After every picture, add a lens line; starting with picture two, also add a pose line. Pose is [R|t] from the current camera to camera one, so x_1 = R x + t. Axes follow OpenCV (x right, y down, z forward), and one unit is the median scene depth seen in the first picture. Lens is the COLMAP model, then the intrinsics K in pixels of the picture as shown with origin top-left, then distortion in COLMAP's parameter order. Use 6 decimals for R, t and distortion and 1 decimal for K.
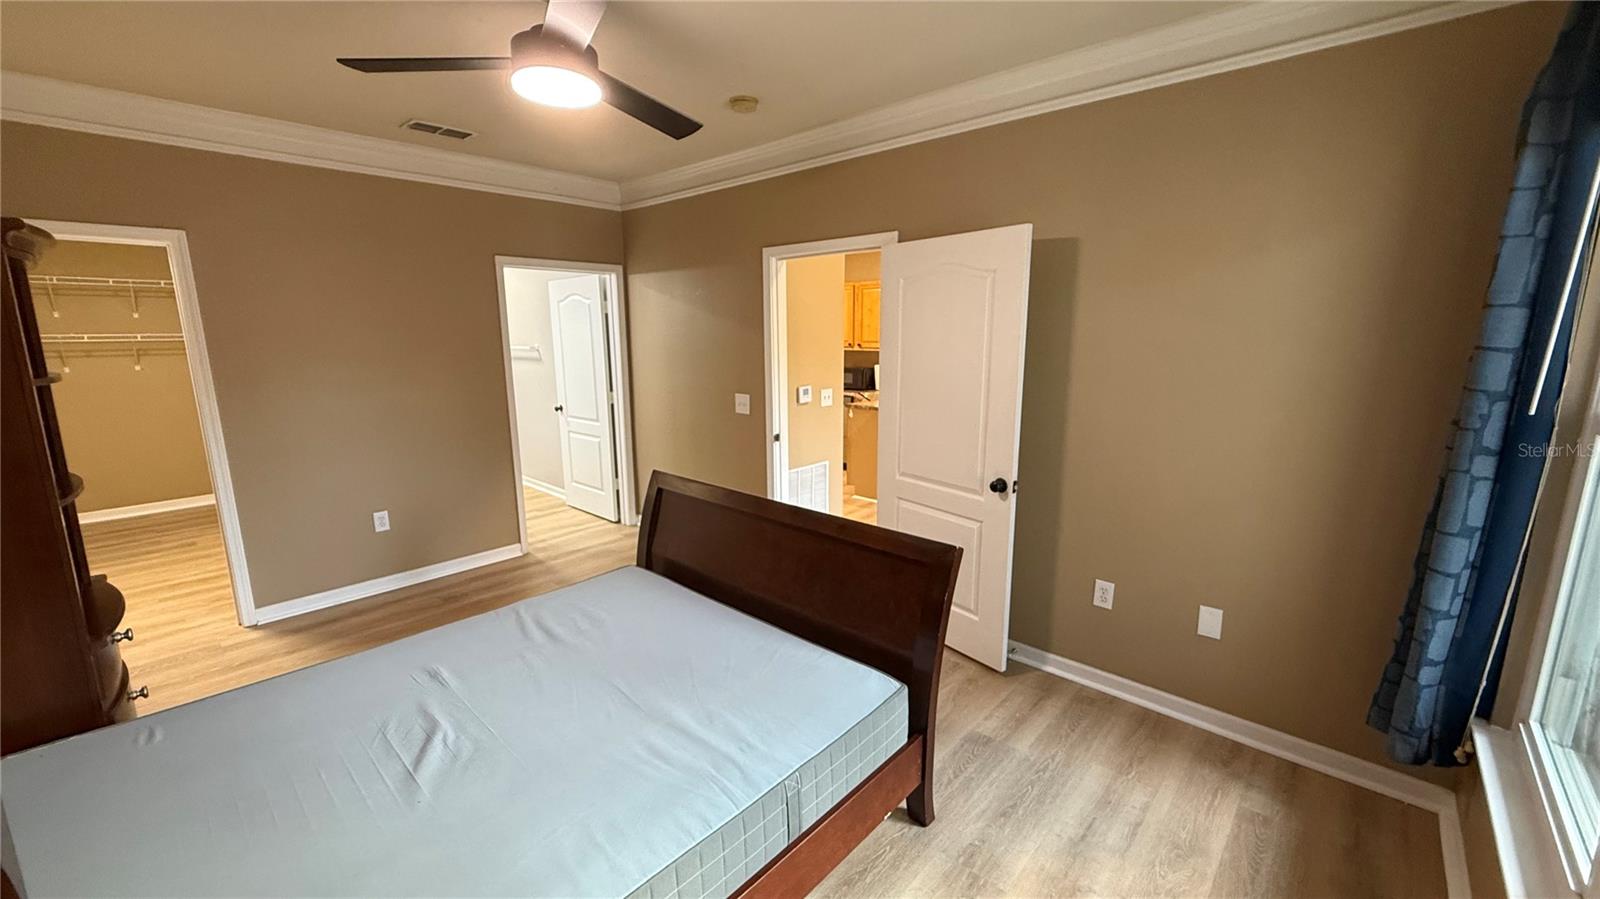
lens RADIAL K [[633.9, 0, 793.1], [0, 633.9, 452.1], [0, 0, 1]] dist [-0.000724, 0.000183]
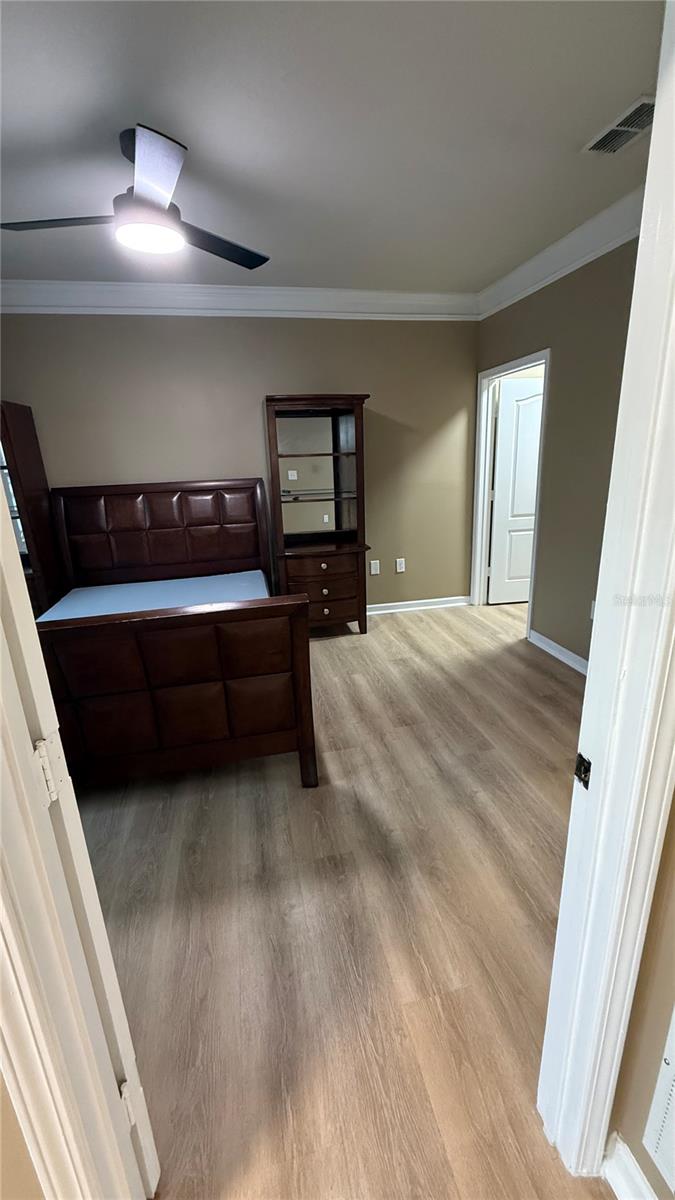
lens RADIAL K [[477.1, 0, 337.0], [0, 477.1, 596.7], [0, 0, 1]] dist [-0.000537, 0.000097]
pose [[-0.573393, 0.262627, -0.776046, 0.177827], [-0.113169, 0.912759, 0.392510, -0.160958], [0.811426, 0.312887, -0.493649, 0.986564]]
